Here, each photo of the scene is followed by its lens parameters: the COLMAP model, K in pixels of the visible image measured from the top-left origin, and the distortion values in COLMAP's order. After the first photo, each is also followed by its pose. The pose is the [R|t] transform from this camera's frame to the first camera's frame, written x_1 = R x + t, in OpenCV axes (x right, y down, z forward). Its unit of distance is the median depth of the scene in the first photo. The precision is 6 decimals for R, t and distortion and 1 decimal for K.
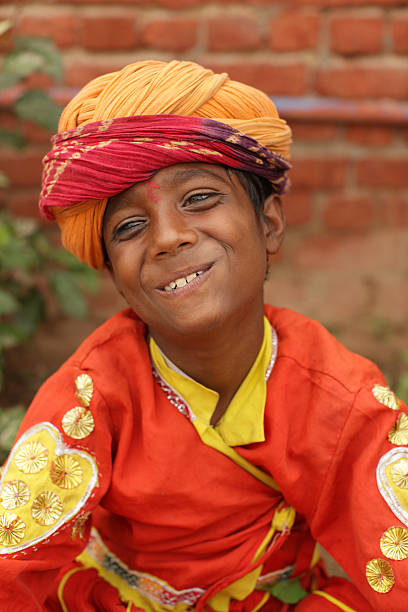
lens RADIAL K [[961.3, 0, 161.8], [0, 961.3, 304.8], [0, 0, 1]] dist [-0.201425, 0.042136]
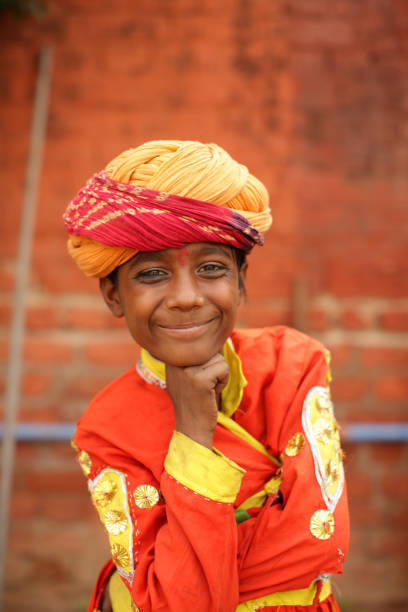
lens RADIAL K [[961.3, 0, 161.8], [0, 961.3, 304.8], [0, 0, 1]] dist [-0.201425, 0.042136]
pose [[0.913457, 0.221586, 0.341316, -0.458717], [-0.276783, 0.953164, 0.121943, -0.206128], [-0.298309, -0.205860, 0.932005, -0.206417]]
